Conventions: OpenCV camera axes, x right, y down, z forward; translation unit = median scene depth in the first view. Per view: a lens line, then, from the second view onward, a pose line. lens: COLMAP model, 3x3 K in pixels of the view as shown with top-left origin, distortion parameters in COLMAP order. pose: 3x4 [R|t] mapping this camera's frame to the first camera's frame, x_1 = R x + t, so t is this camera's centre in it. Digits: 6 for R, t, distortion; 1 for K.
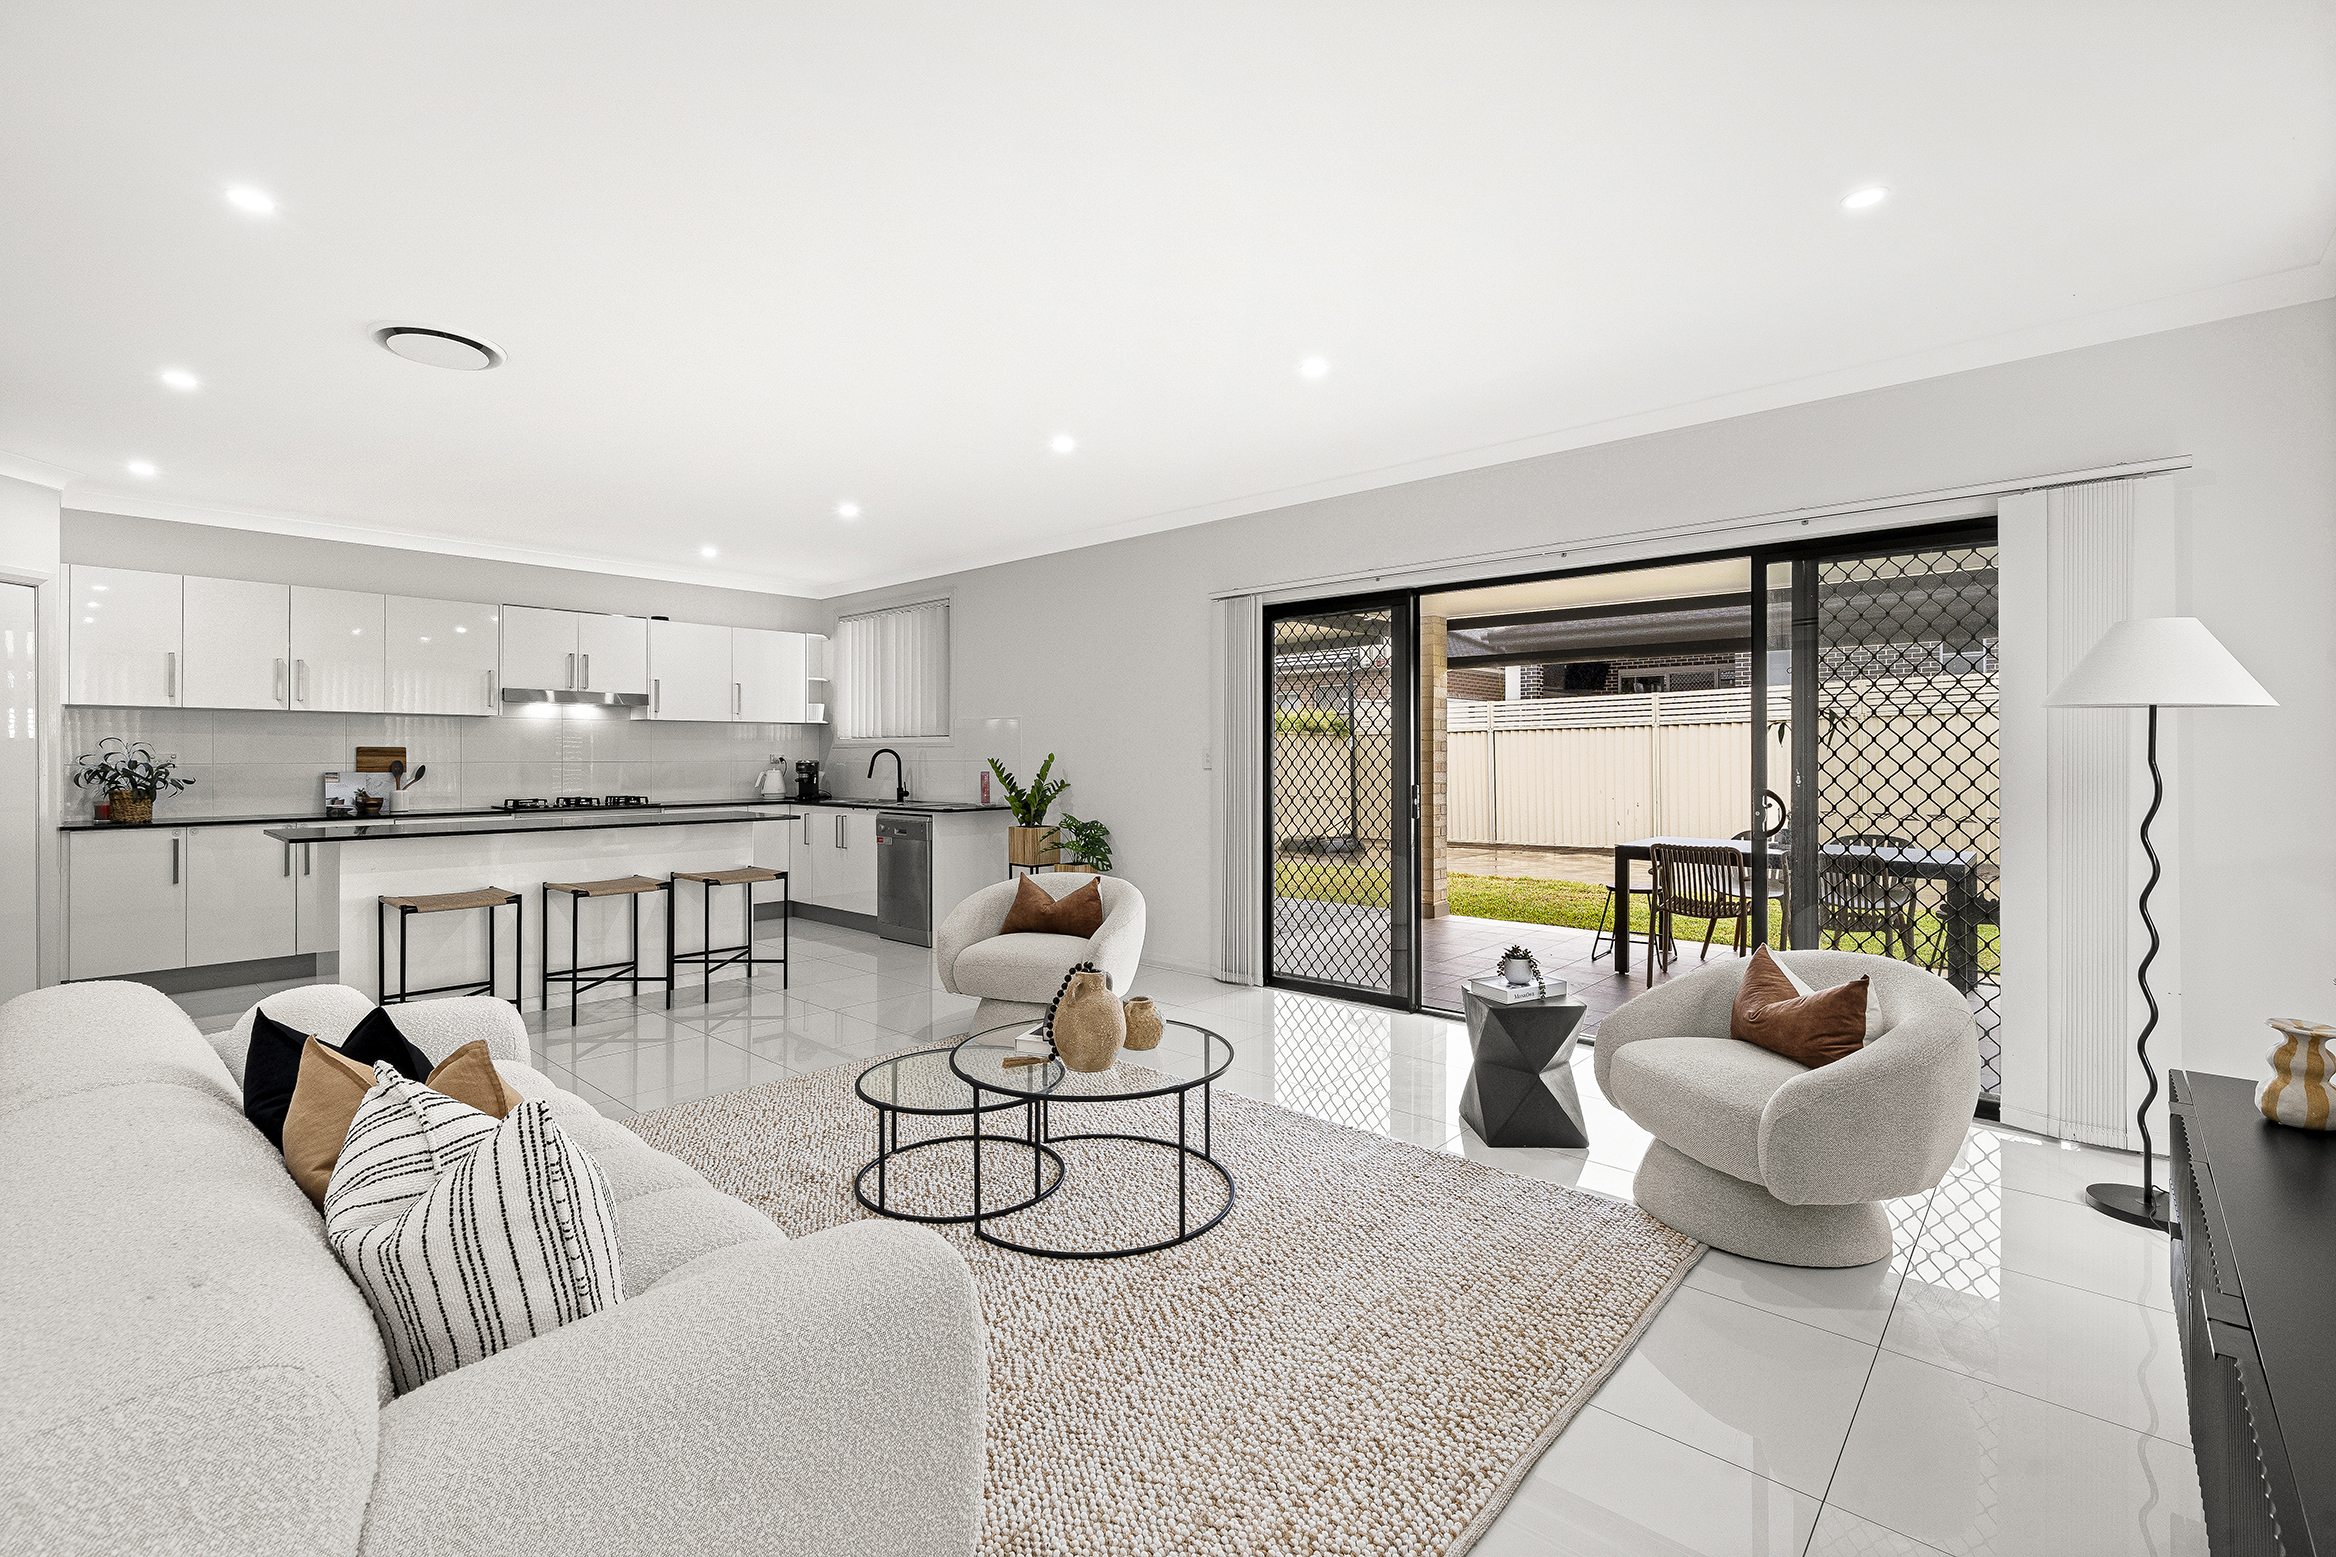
lens RADIAL K [[1021.9, 0, 1164.9], [0, 1021.9, 748.0], [0, 0, 1]] dist [-0.000598, -0.000183]
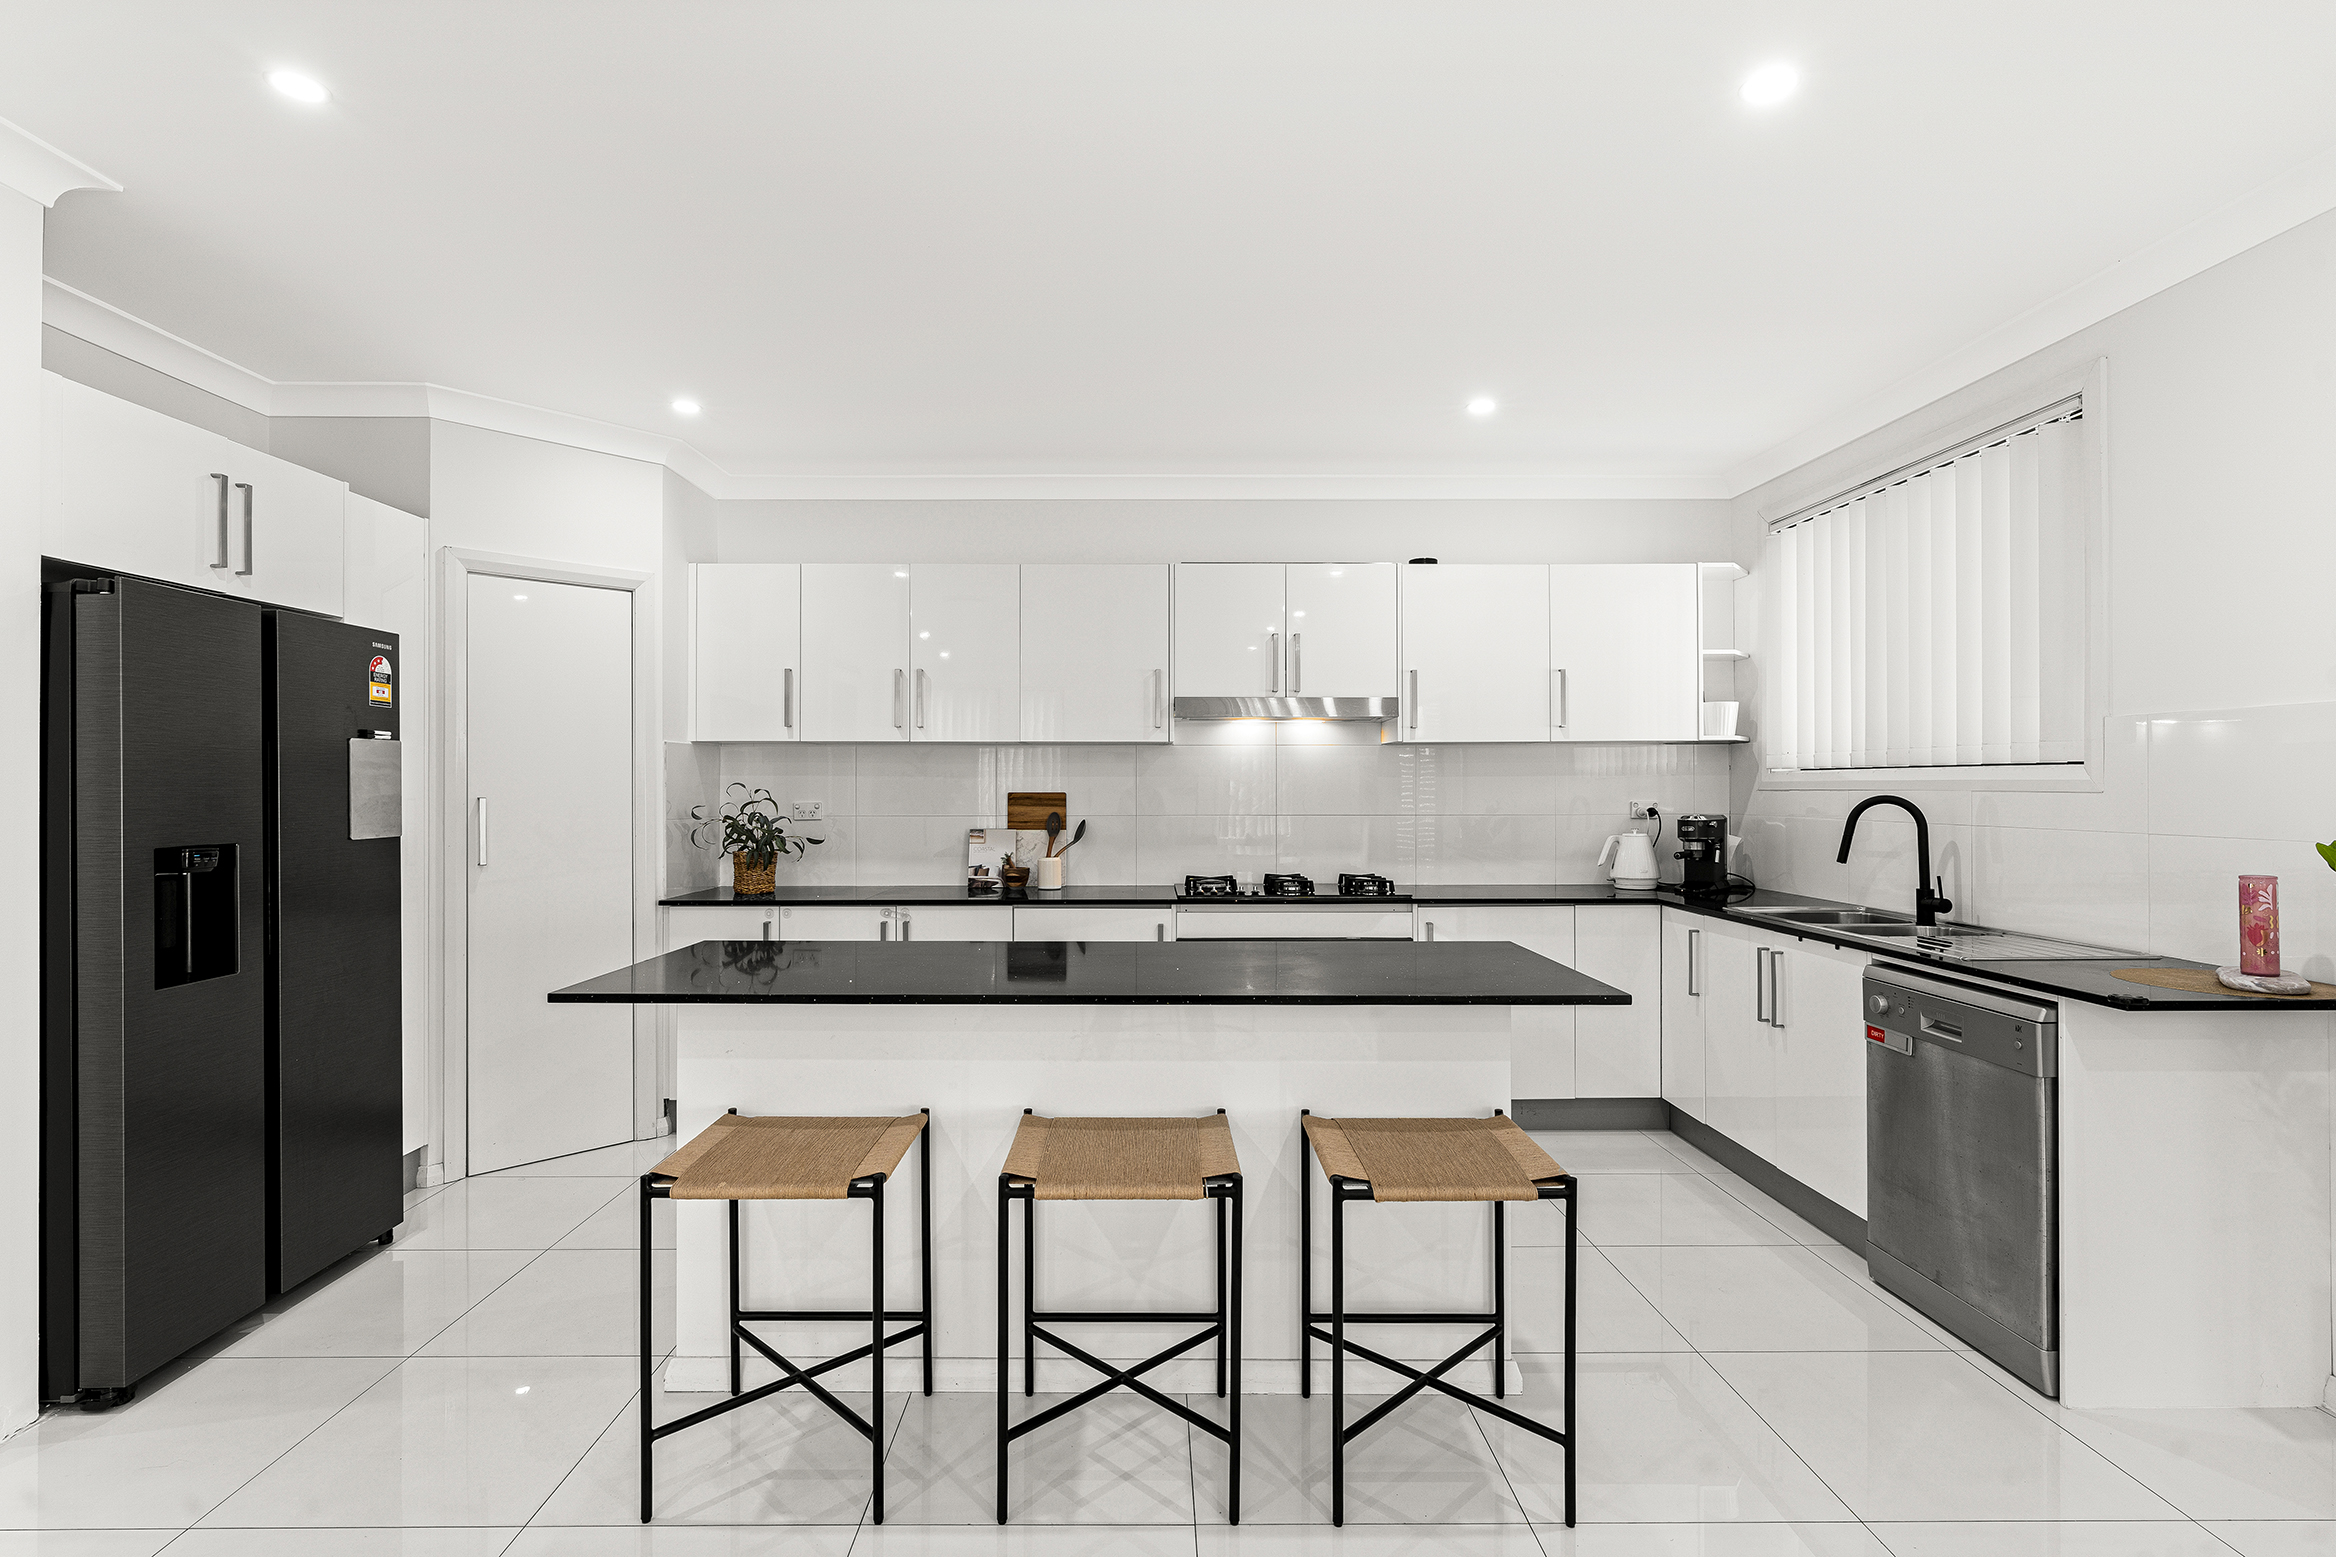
lens RADIAL K [[1108.3, 0, 1168.0], [0, 1108.3, 778.5], [0, 0, 1]] dist [0.002070, 0.000302]
pose [[0.678842, -0.003486, -0.734276, -0.147851], [0.006740, 0.999976, 0.001484, -0.009606], [0.734253, -0.005956, 0.678850, 0.505367]]
